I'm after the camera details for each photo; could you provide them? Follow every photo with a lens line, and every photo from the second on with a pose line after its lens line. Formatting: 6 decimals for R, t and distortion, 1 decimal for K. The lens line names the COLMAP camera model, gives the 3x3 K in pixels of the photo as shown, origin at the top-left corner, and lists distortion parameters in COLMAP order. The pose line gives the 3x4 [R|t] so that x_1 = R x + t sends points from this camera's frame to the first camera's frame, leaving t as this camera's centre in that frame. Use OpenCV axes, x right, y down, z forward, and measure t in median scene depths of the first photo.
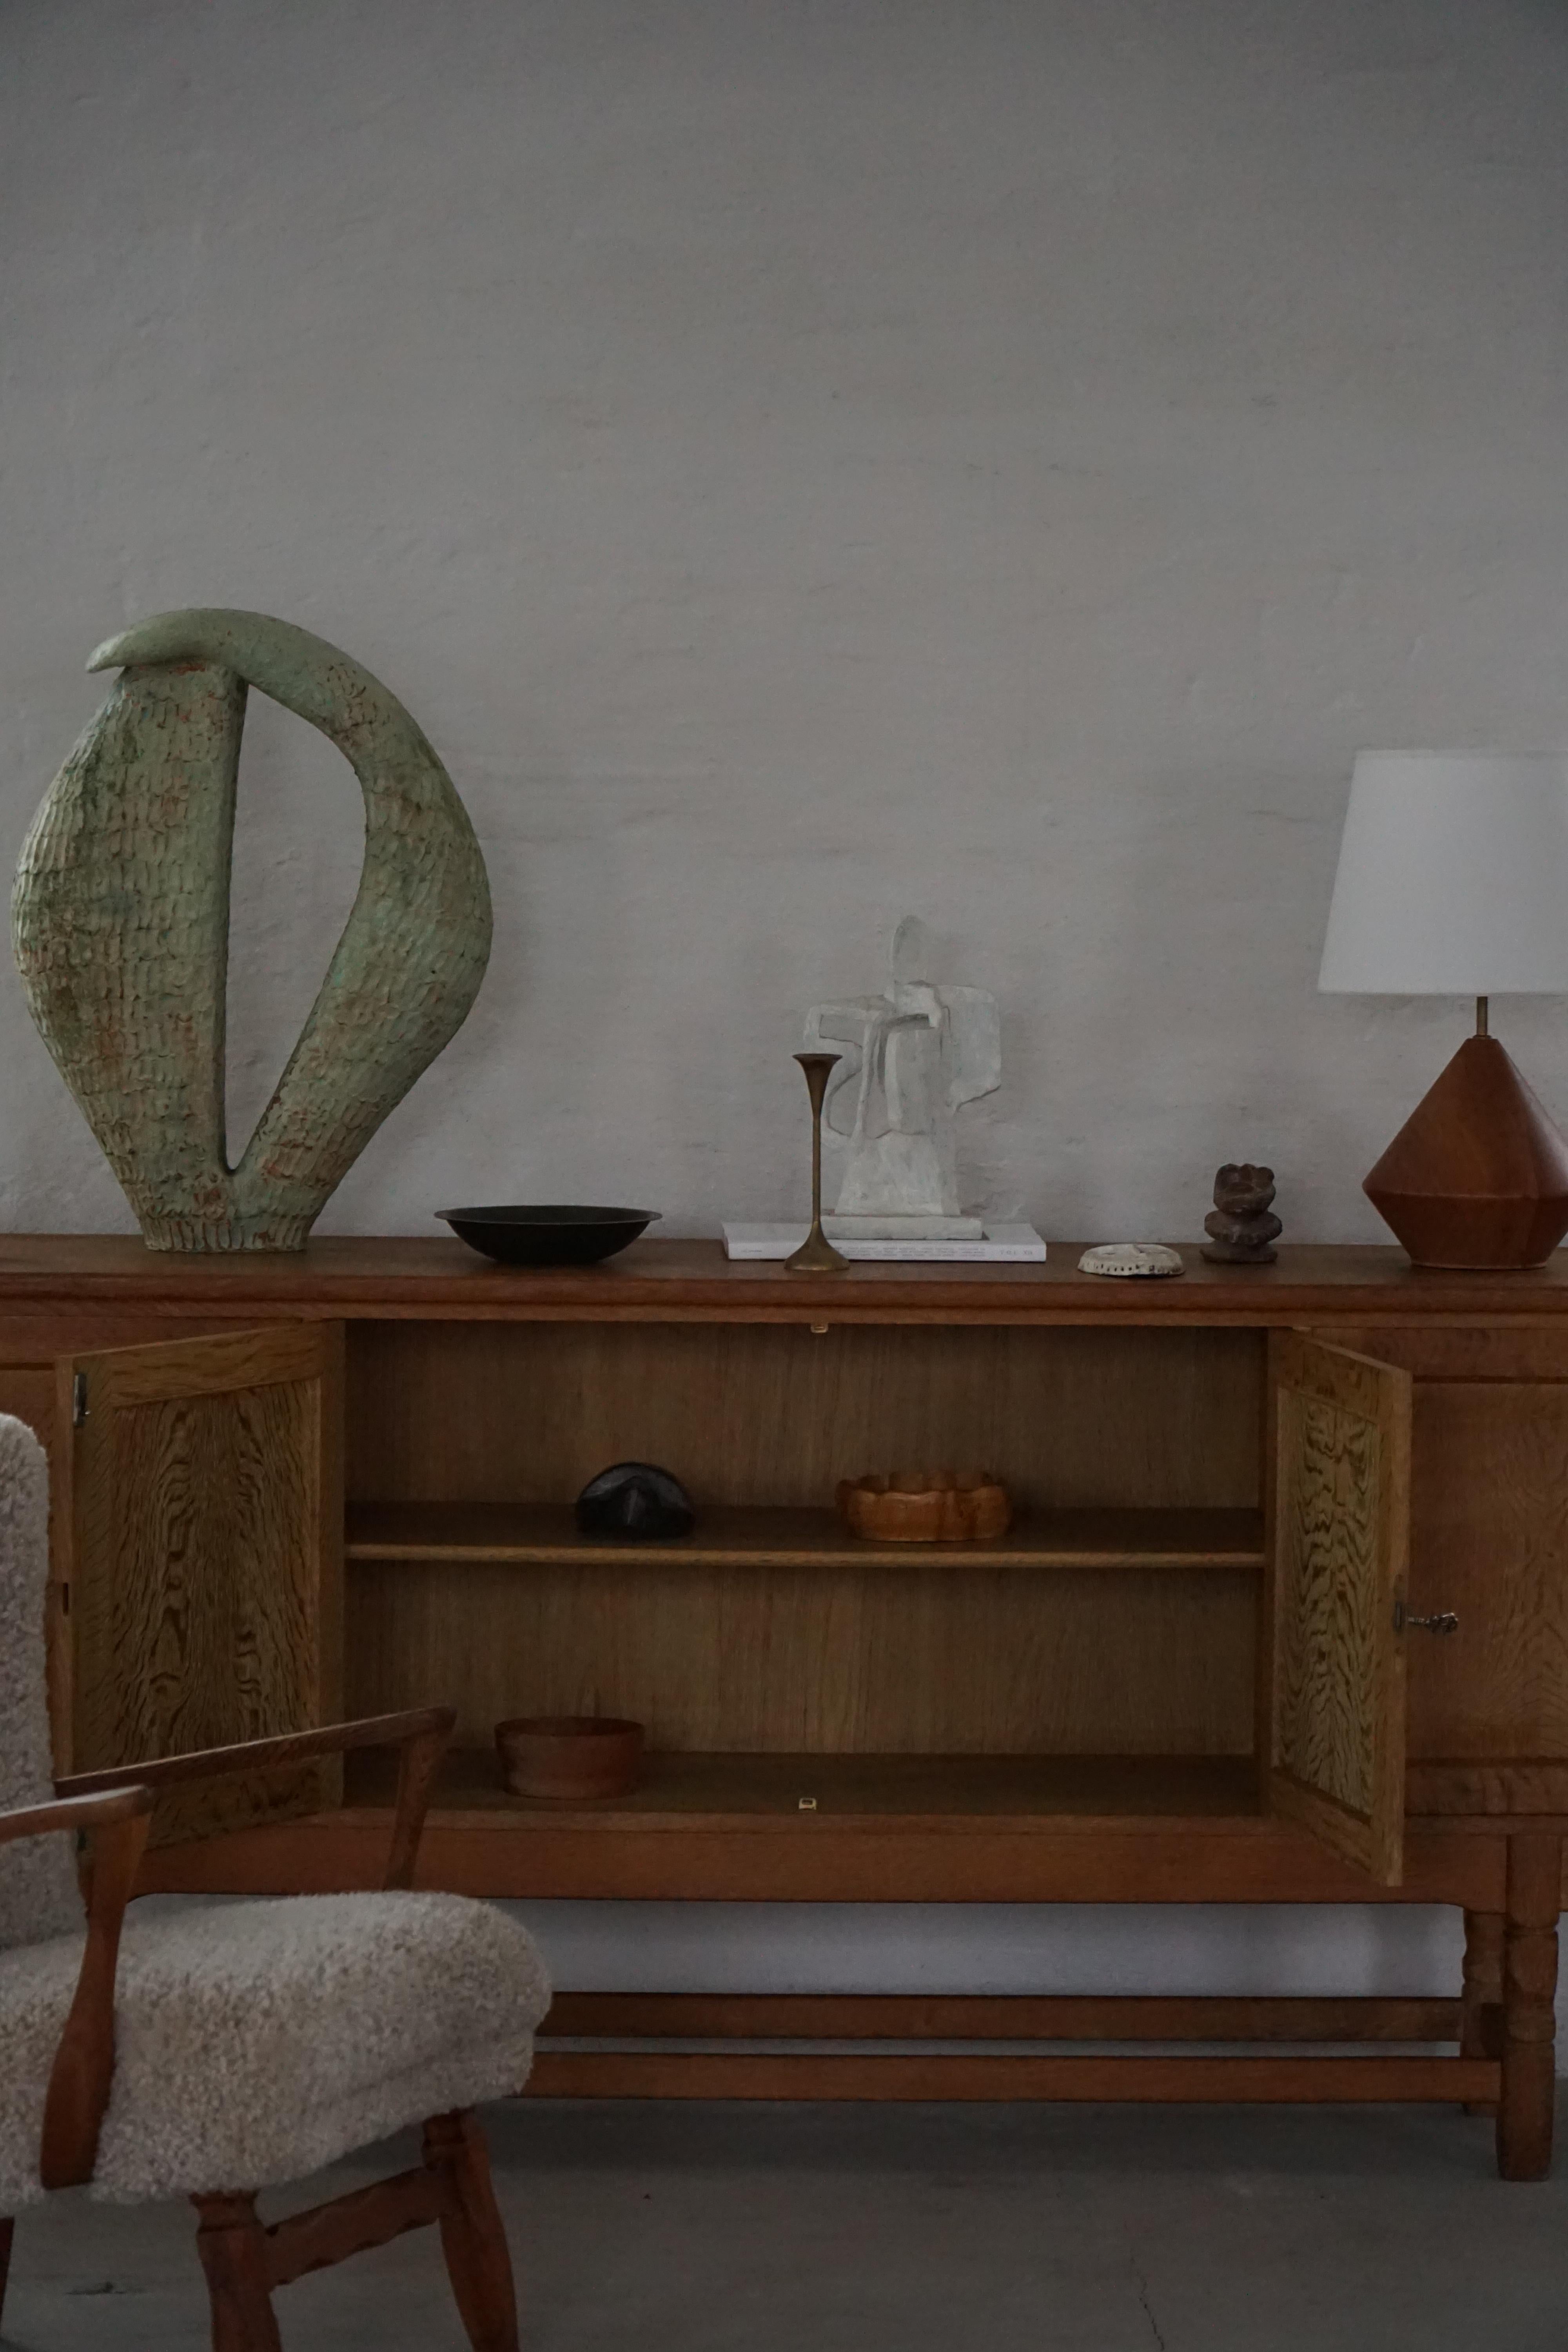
lens RADIAL K [[8276.2, 0, 651.8], [0, 8276.2, 1204.2], [0, 0, 1]] dist [-0.545850, 0.000000]
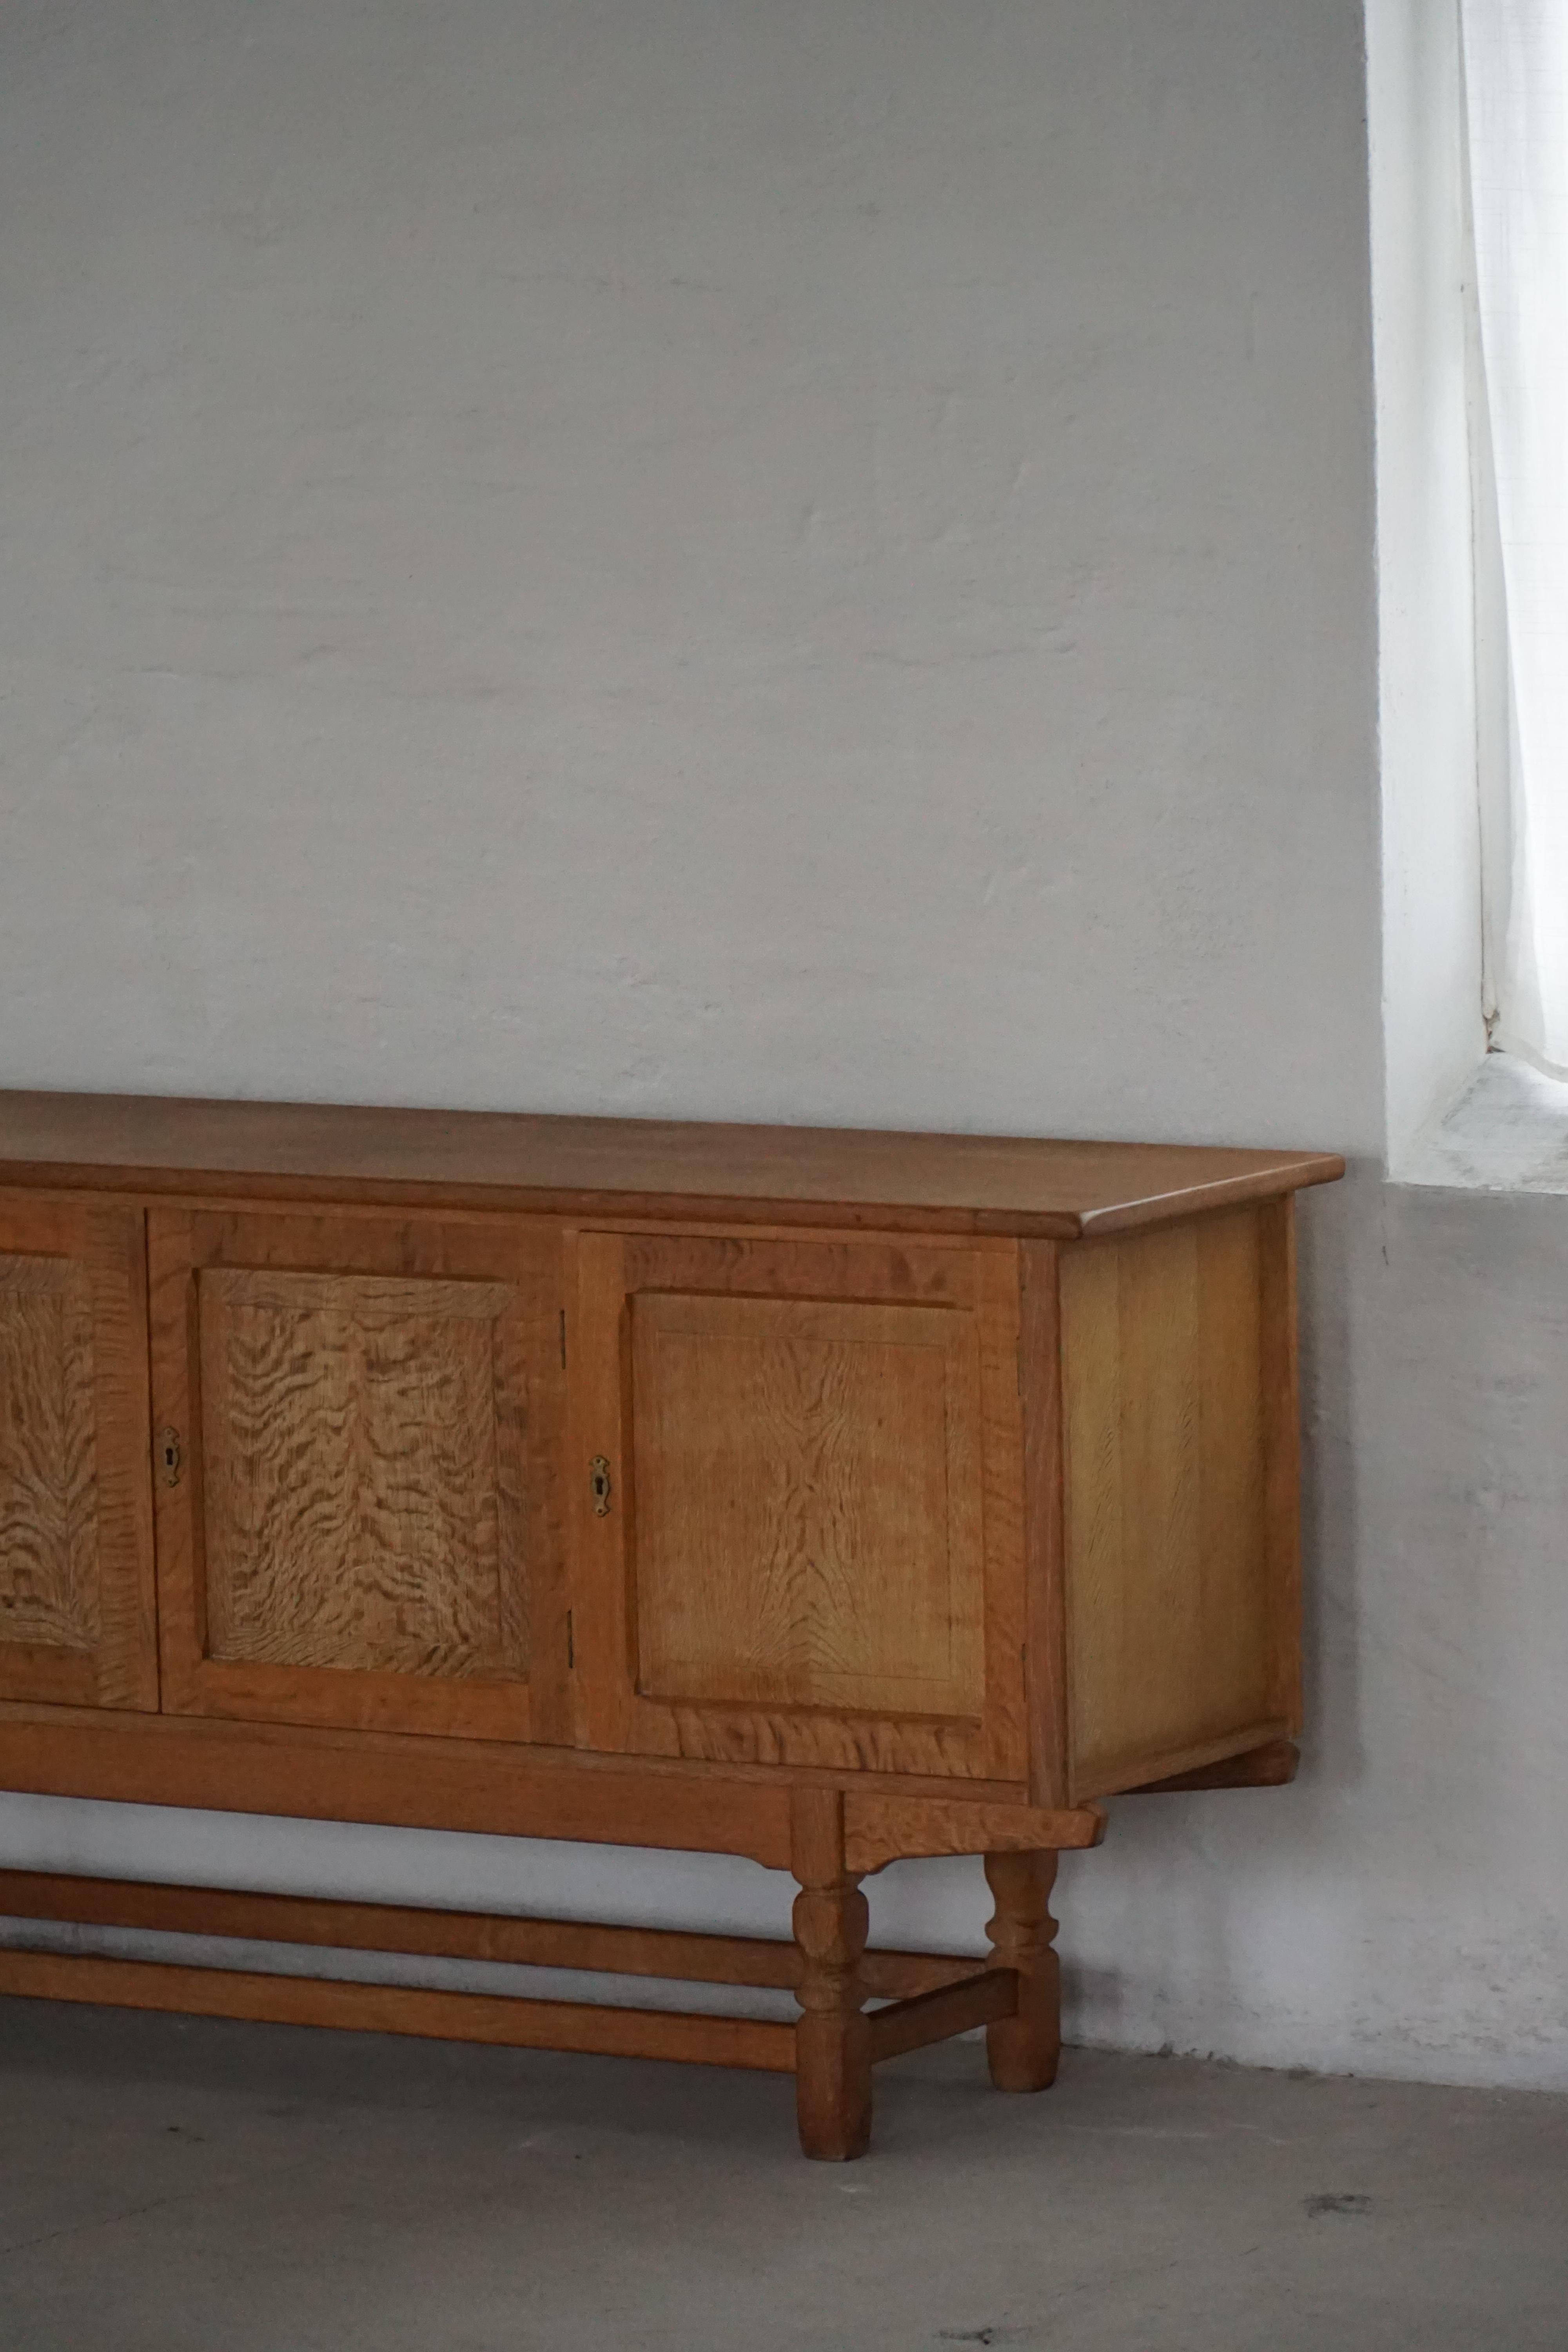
lens RADIAL K [[12139.6, 0, 750.7], [0, 12139.6, 1280.5], [0, 0, 1]] dist [-1.332140, 0.000000]
pose [[0.853010, 0.038889, -0.520443, 0.797196], [-0.009607, 0.998221, 0.058844, -0.059467], [0.521806, -0.045194, 0.851866, -0.160400]]
